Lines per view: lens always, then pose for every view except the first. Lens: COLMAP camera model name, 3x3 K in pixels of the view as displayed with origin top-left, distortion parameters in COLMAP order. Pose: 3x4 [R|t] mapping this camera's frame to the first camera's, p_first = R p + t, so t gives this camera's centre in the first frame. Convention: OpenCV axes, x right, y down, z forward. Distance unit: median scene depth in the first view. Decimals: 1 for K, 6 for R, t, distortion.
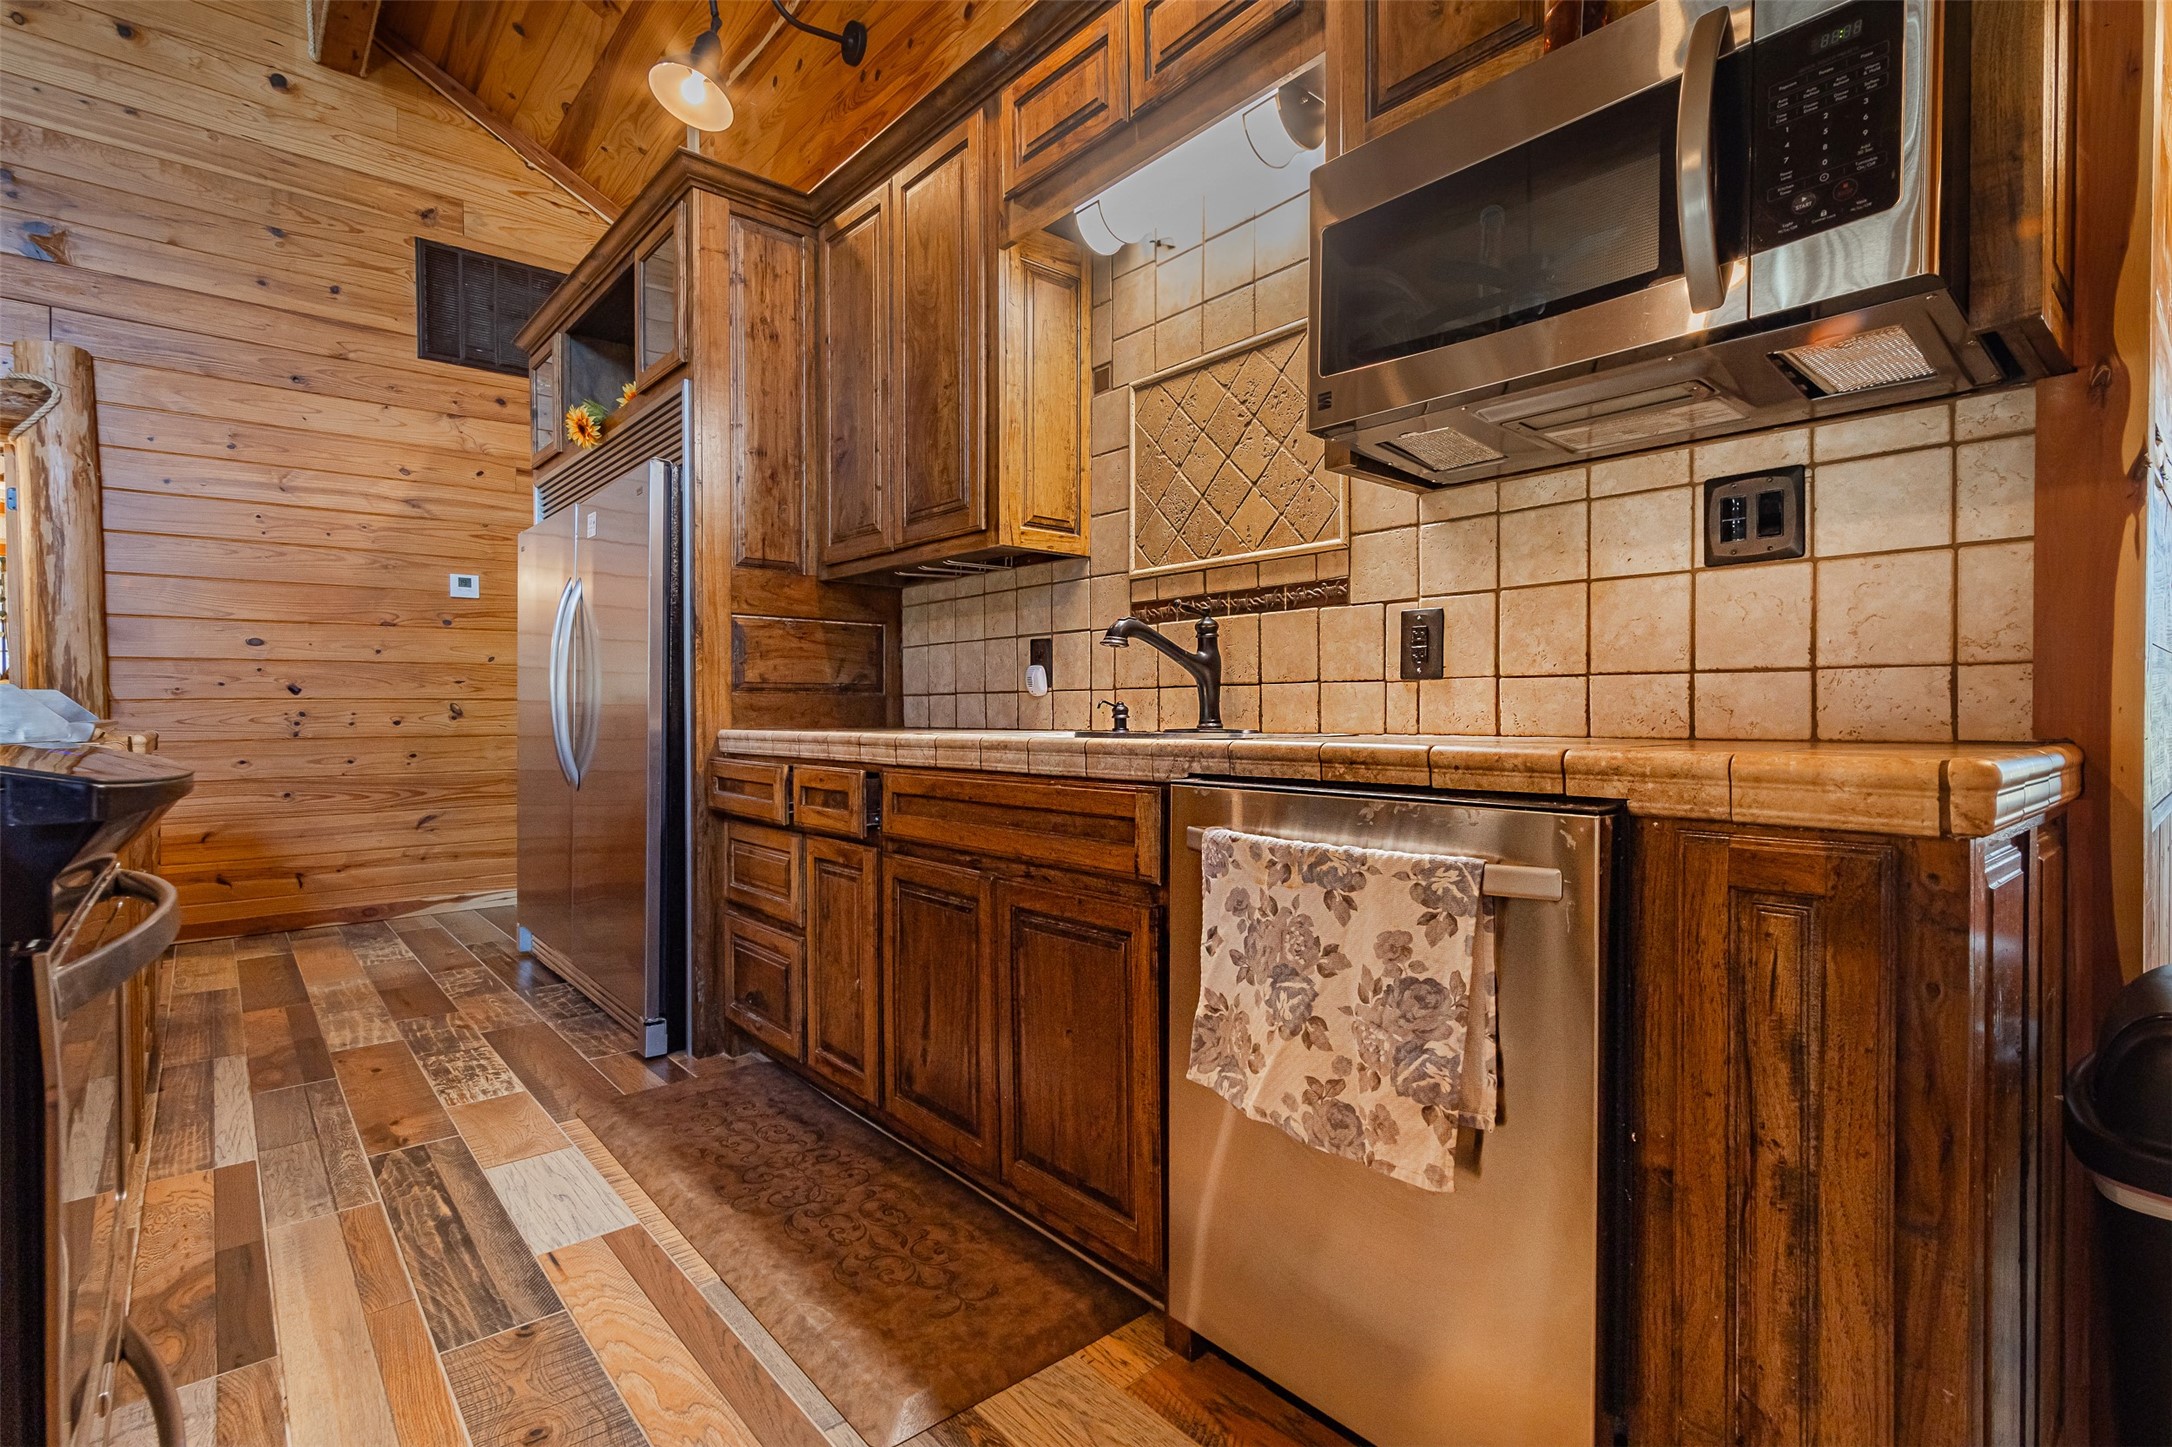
lens RADIAL K [[1020.0, 0, 1085.2], [0, 1020.0, 724.1], [0, 0, 1]] dist [0.001563, 0.001167]
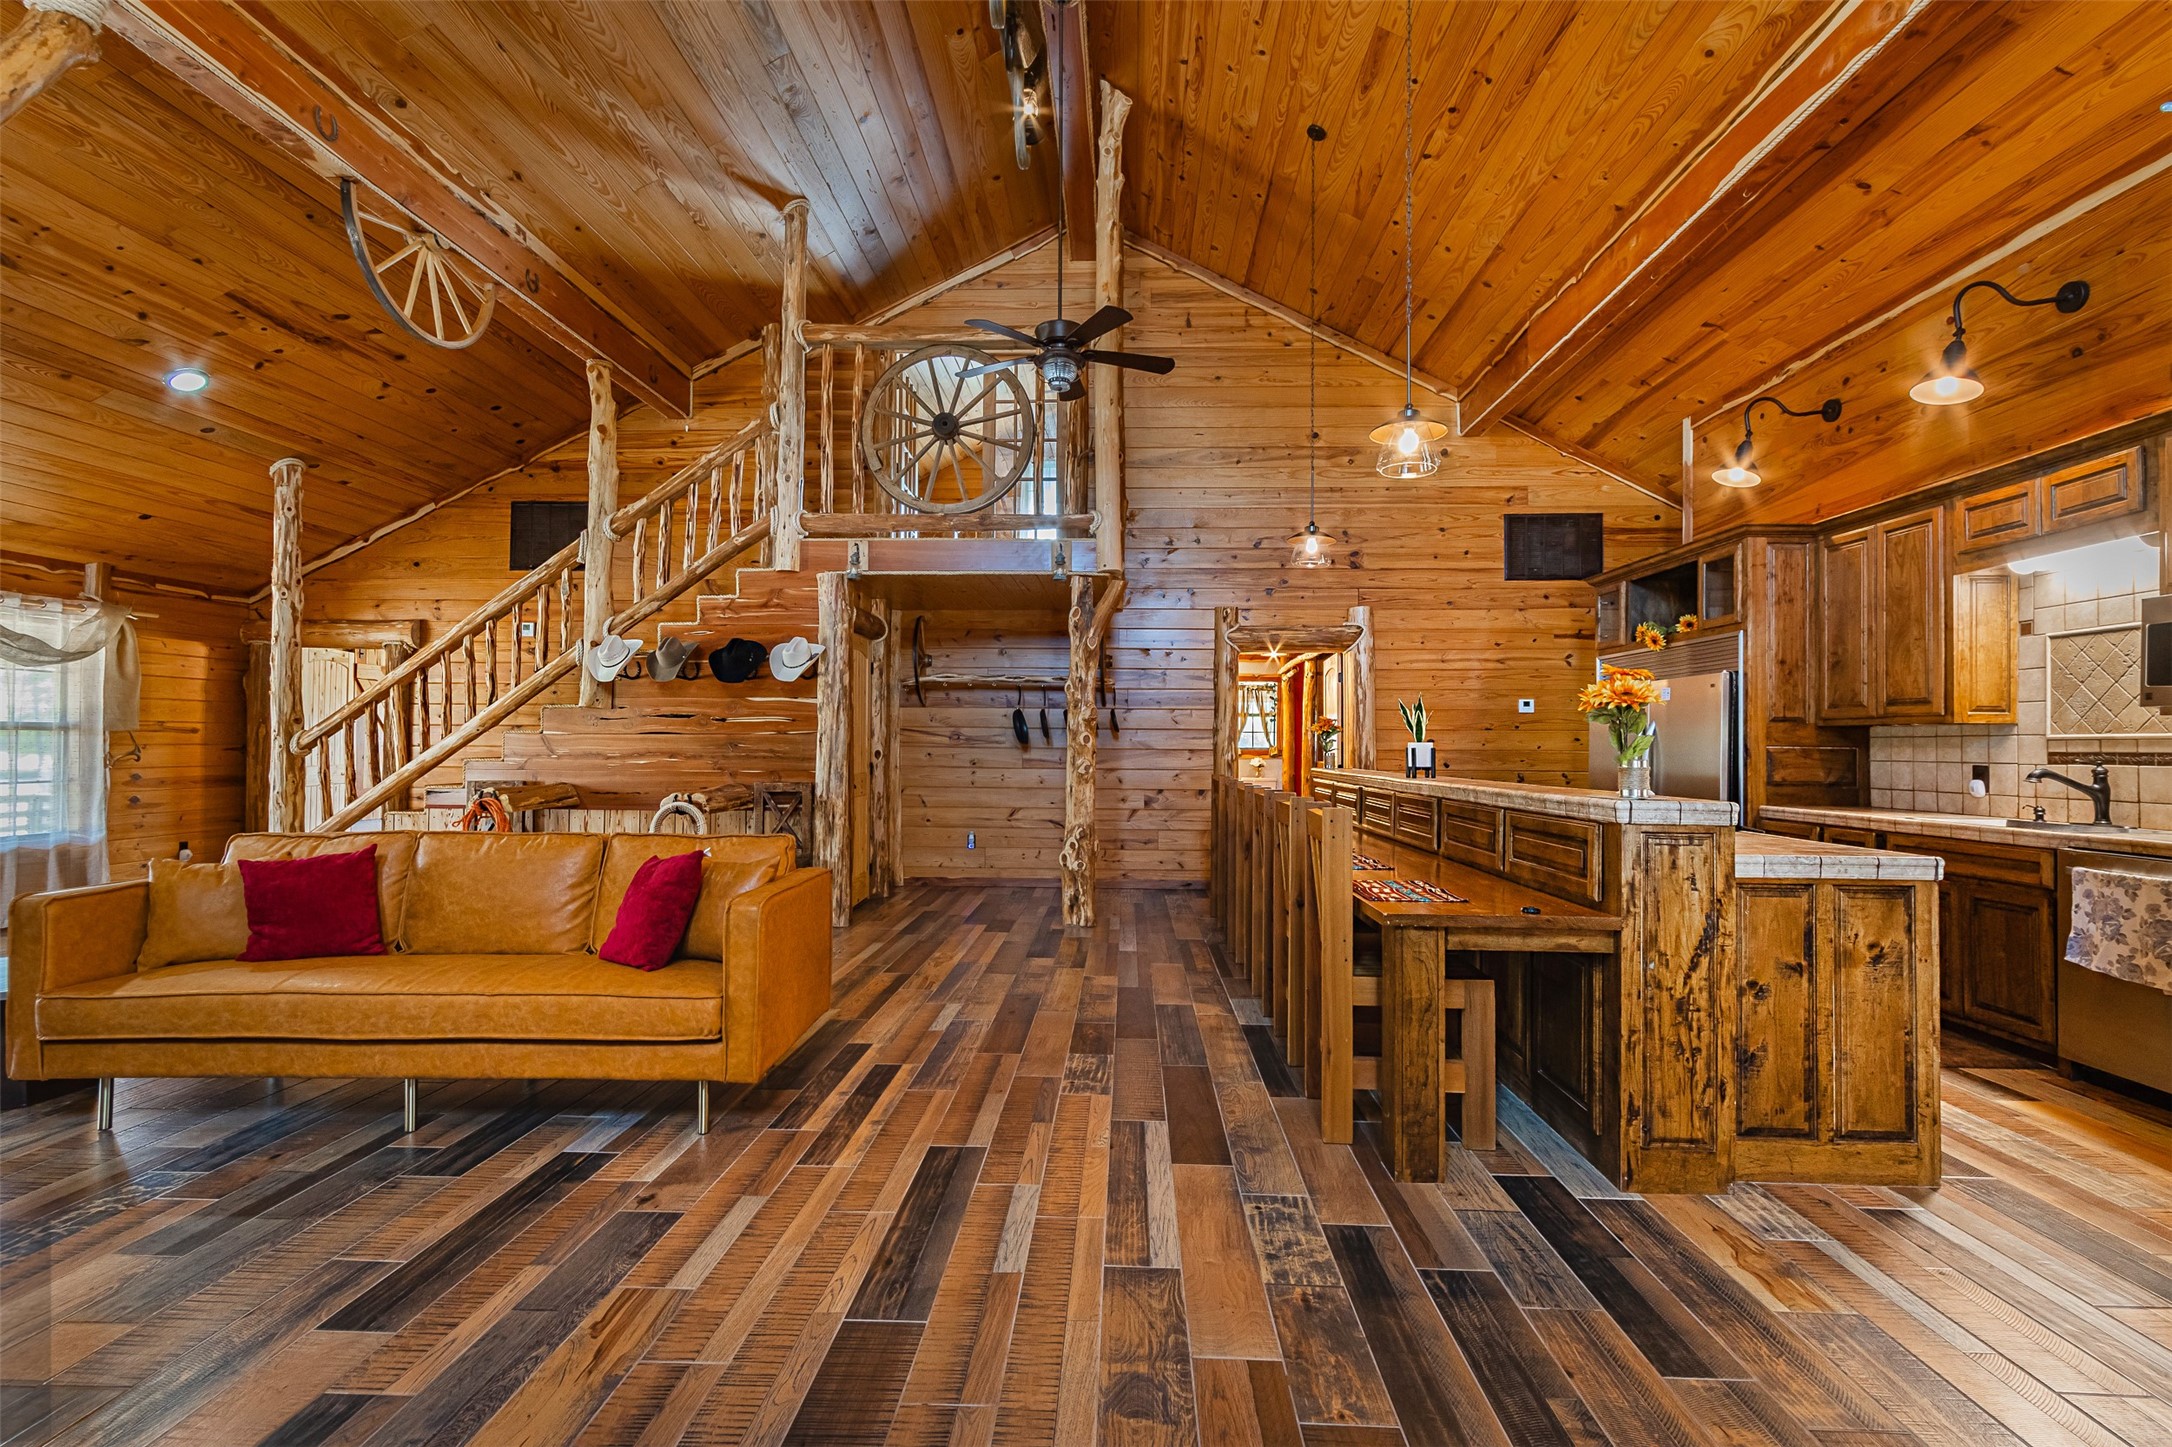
lens RADIAL K [[998.5, 0, 1090.0], [0, 998.5, 724.6], [0, 0, 1]] dist [0.000711, 0.000409]
pose [[0.733407, -0.003106, -0.679783, 0.003909], [-0.021768, 0.999369, -0.028052, -0.087086], [0.679441, 0.035372, 0.732877, -1.645696]]
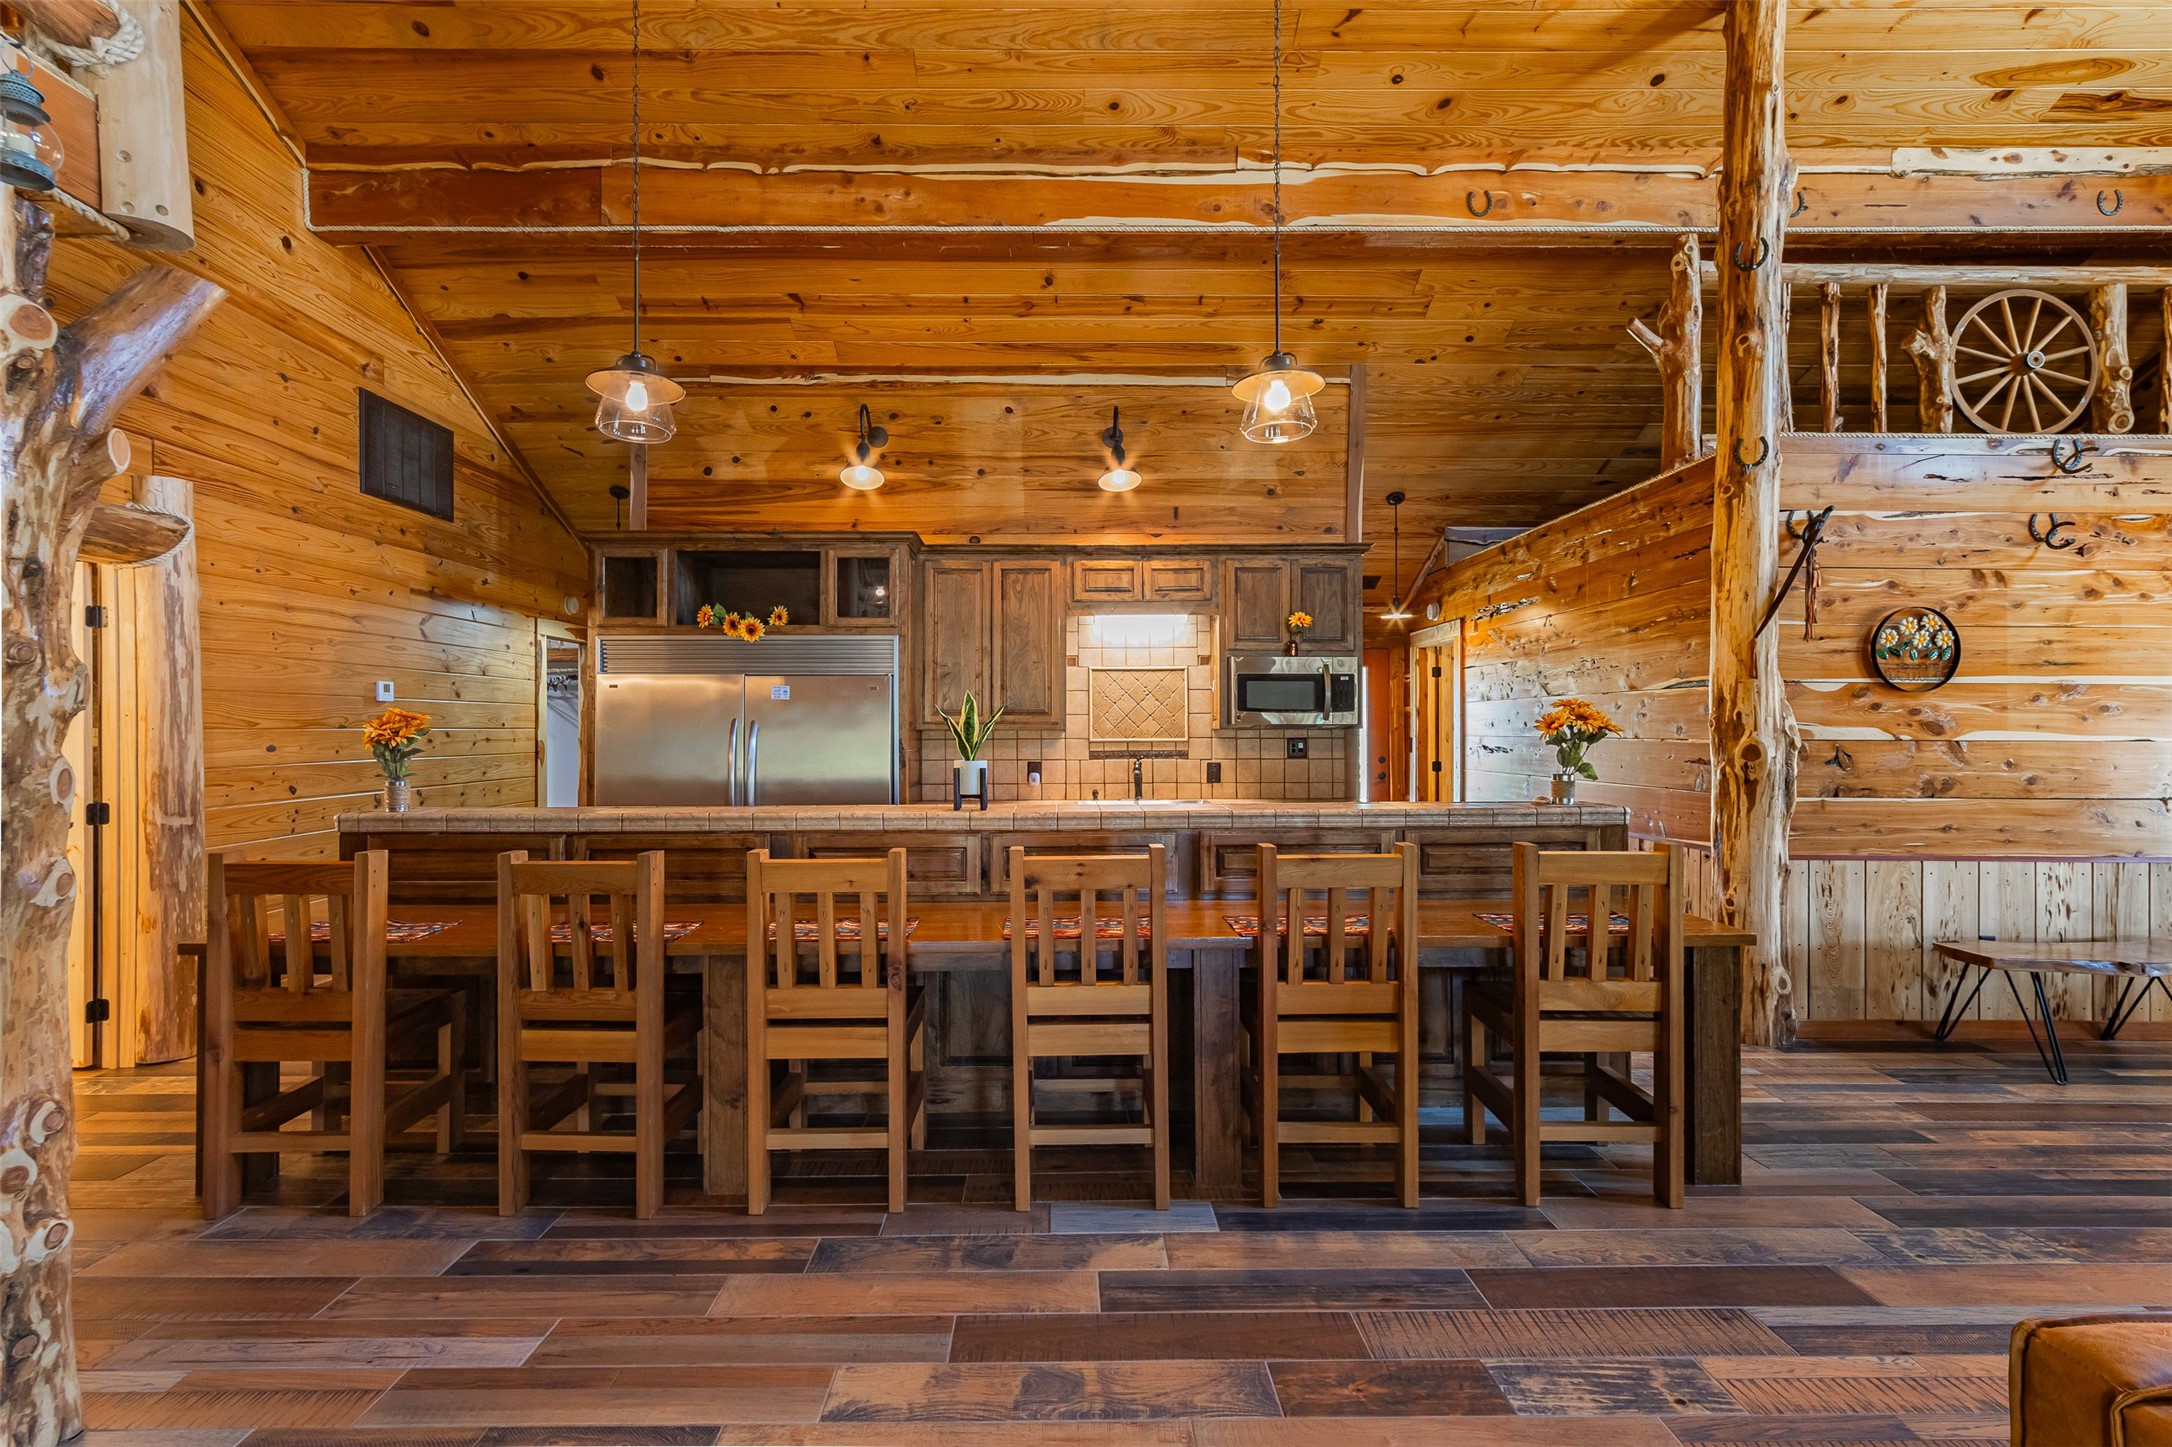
lens RADIAL K [[998.5, 0, 1063.4], [0, 998.5, 721.7], [0, 0, 1]] dist [0.000711, 0.000409]
pose [[0.649090, 0.008324, 0.760666, -2.118140], [0.010464, 0.999748, -0.019870, -0.156561], [-0.760639, 0.020857, 0.648840, -0.663242]]
